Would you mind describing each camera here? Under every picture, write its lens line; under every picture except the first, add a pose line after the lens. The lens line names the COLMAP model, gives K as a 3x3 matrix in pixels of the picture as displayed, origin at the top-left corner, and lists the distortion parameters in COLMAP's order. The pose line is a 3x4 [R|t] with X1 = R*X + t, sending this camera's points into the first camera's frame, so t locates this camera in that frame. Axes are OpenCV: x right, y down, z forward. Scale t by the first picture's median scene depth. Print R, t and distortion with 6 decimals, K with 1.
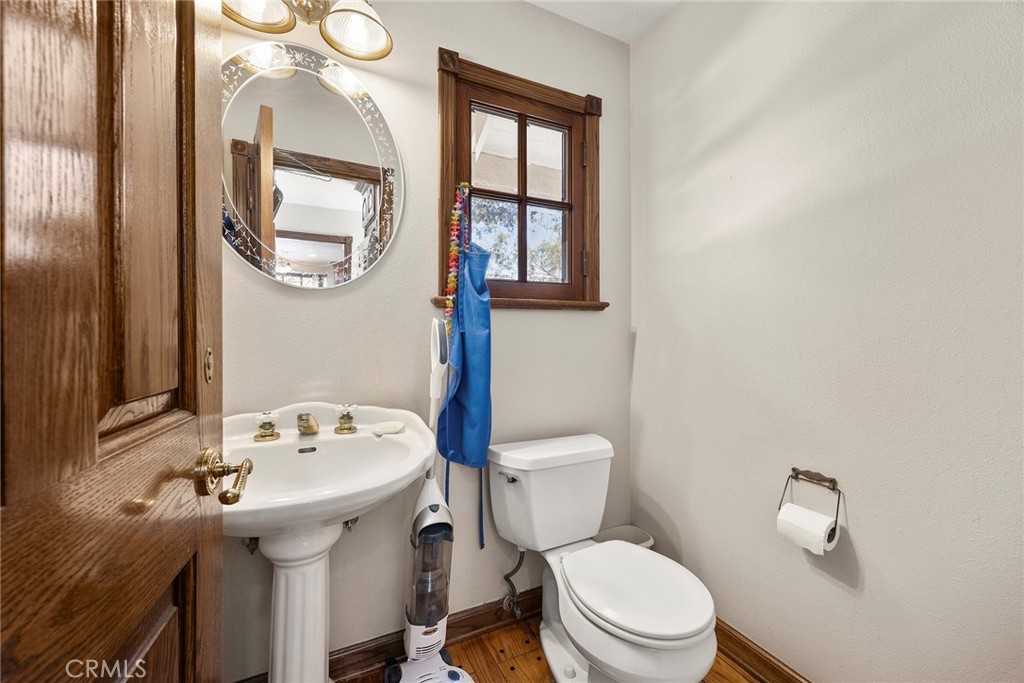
lens RADIAL K [[399.7, 0, 509.2], [0, 399.7, 335.4], [0, 0, 1]] dist [0.000803, -0.000231]
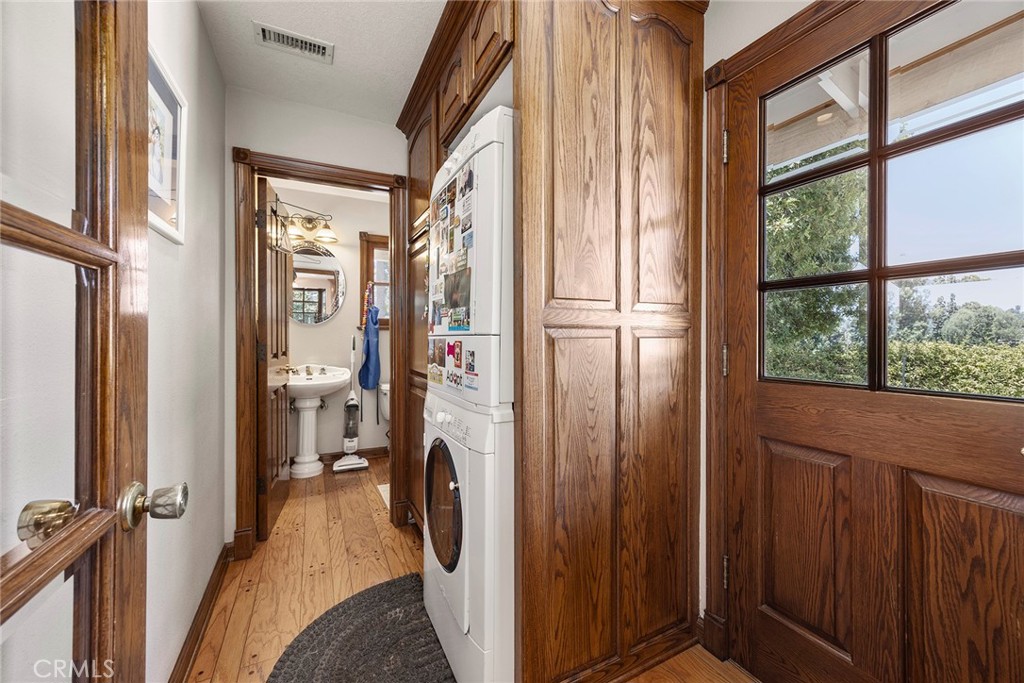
lens RADIAL K [[399.7, 0, 515.6], [0, 399.7, 340.0], [0, 0, 1]] dist [0.000803, -0.000231]
pose [[0.999952, -0.003505, 0.009118, 0.838243], [0.003570, 0.999969, -0.007031, 0.017528], [-0.009093, 0.007064, 0.999934, -1.660681]]
